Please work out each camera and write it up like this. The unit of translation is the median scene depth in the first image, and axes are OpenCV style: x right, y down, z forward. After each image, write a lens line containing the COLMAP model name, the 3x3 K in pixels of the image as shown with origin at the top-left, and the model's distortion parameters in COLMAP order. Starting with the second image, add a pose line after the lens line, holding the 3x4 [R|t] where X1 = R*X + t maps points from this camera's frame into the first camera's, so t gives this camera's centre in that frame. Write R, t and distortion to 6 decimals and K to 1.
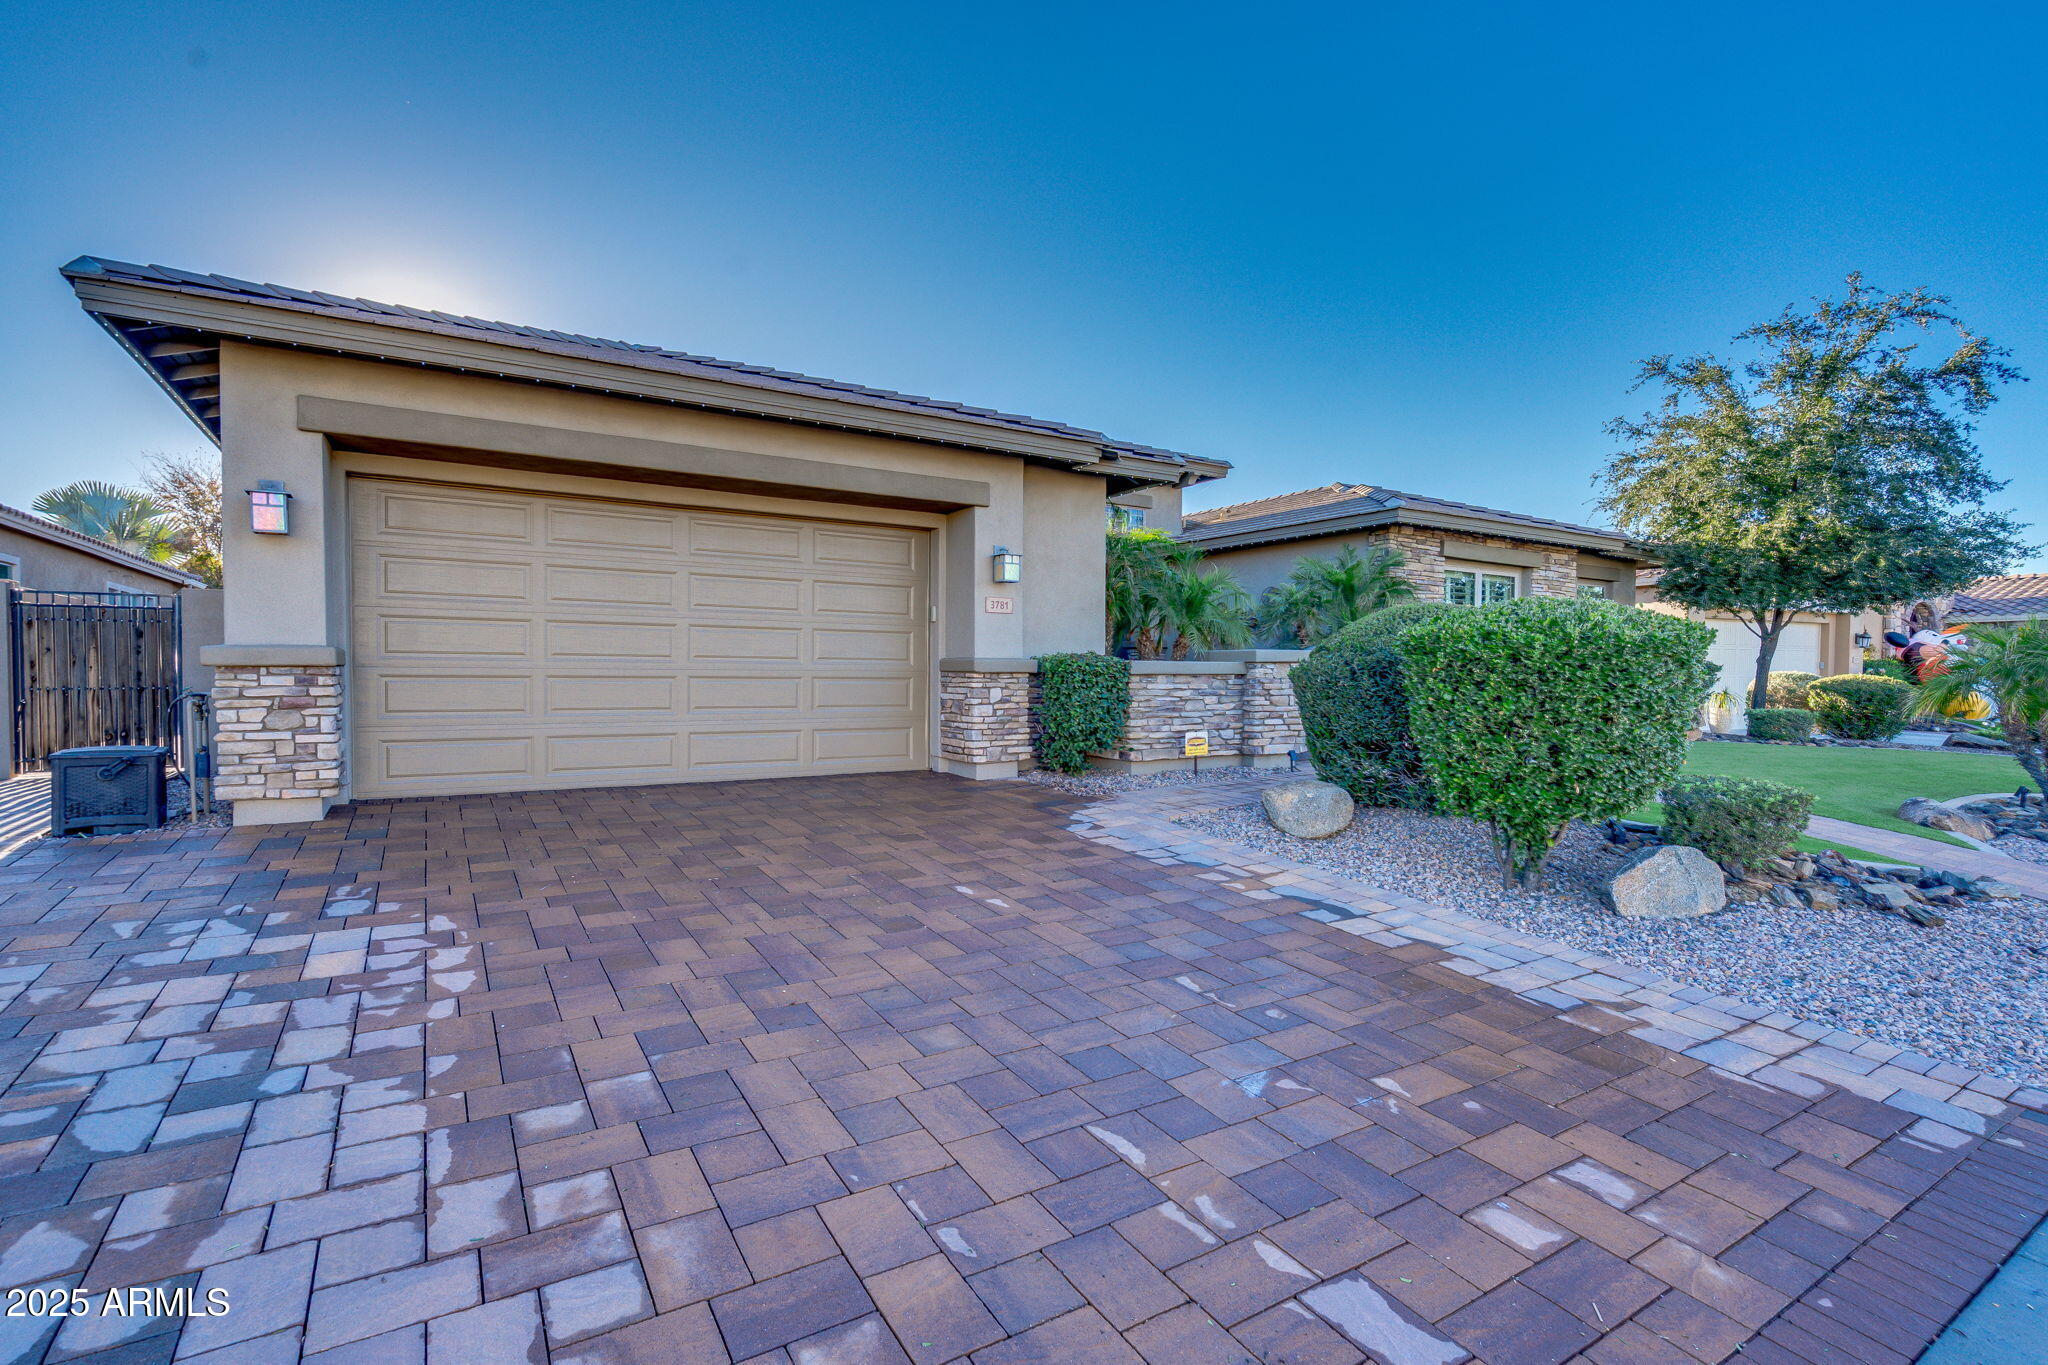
lens RADIAL K [[931.9, 0, 1026.4], [0, 931.9, 689.1], [0, 0, 1]] dist [-0.000663, 0.000286]
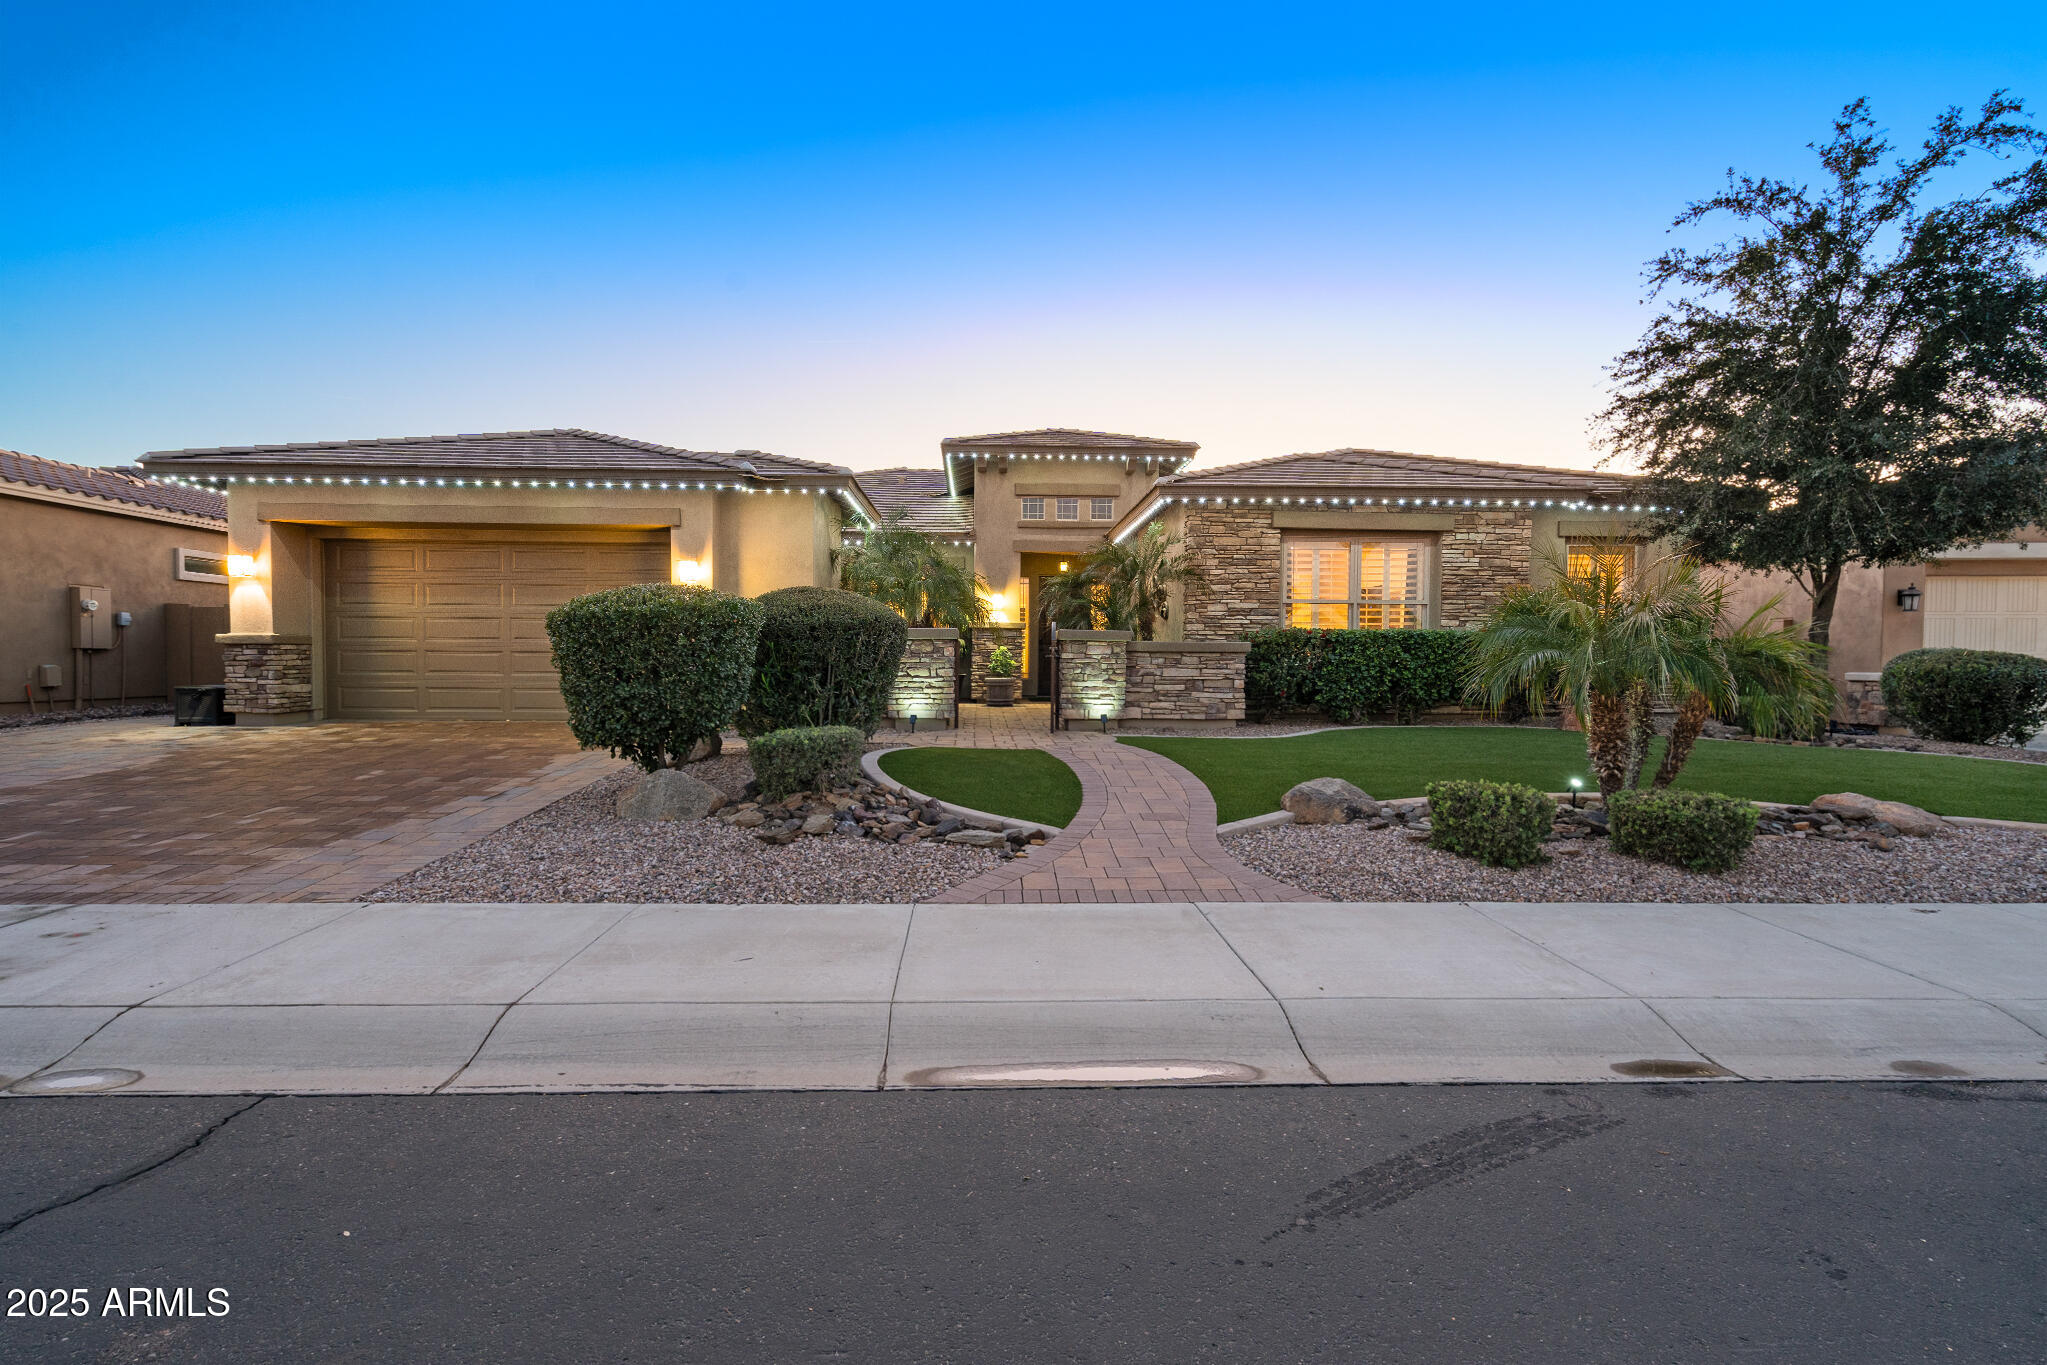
lens RADIAL K [[948.8, 0, 1023.5], [0, 948.8, 682.5], [0, 0, 1]] dist [0.000604, 0.000142]
pose [[0.873670, 0.012114, -0.486368, 1.023542], [-0.009991, 0.999926, 0.006959, 0.016606], [0.486416, -0.001220, 0.873726, 0.039300]]
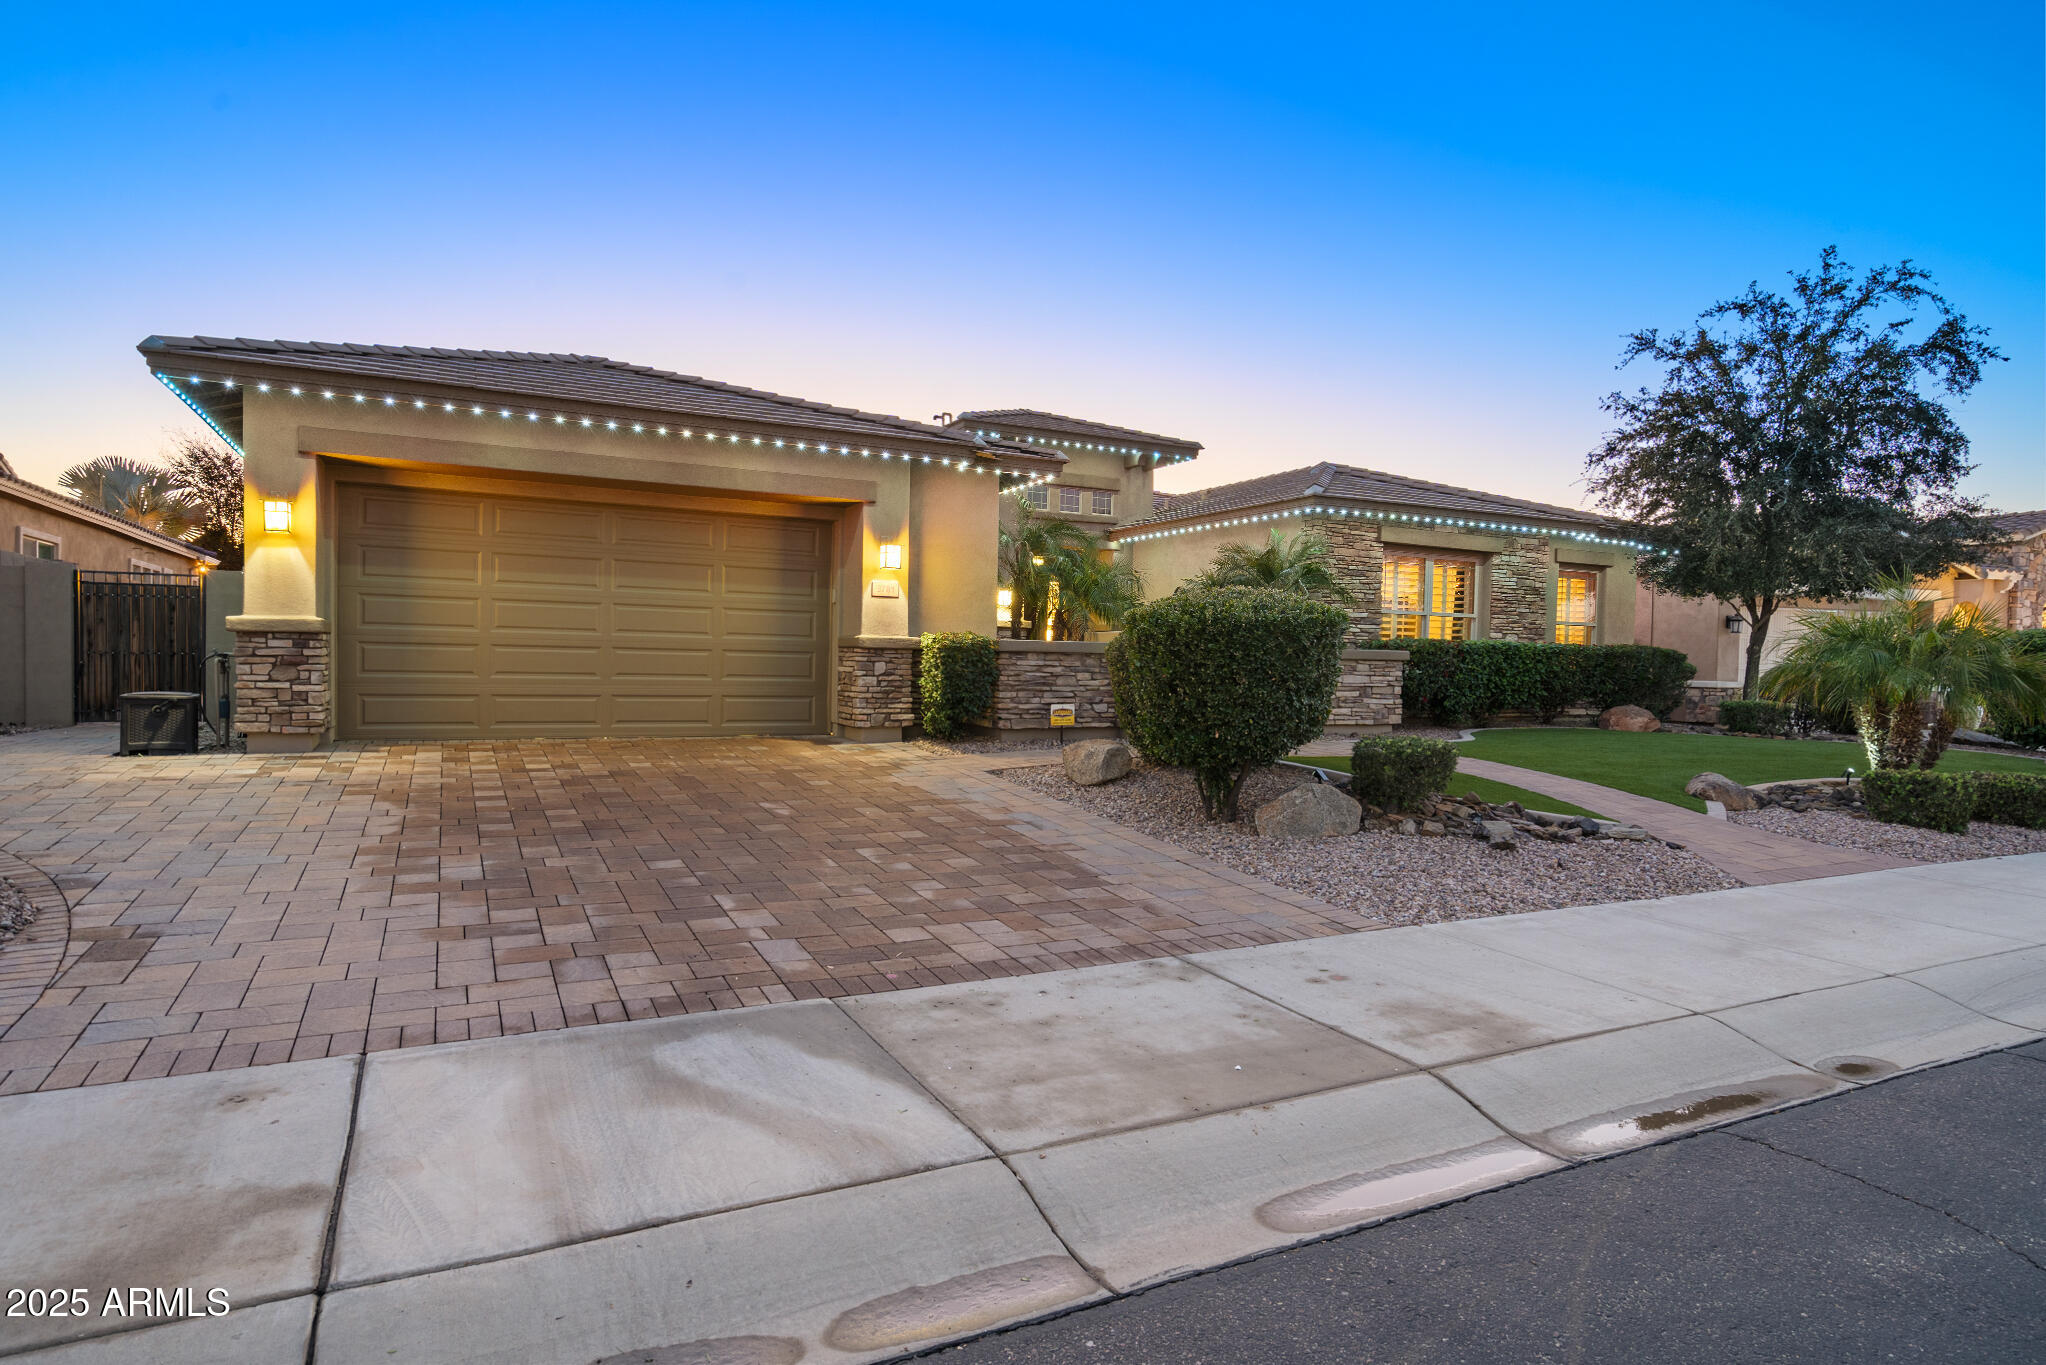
lens RADIAL K [[1088.5, 0, 1023.0], [0, 1088.5, 682.5], [0, 0, 1]] dist [0.005424, 0.000133]
pose [[0.996354, 0.014188, -0.084122, 0.242391], [-0.014208, 0.999899, 0.000363, 0.020221], [0.084118, 0.000834, 0.996455, -0.291477]]
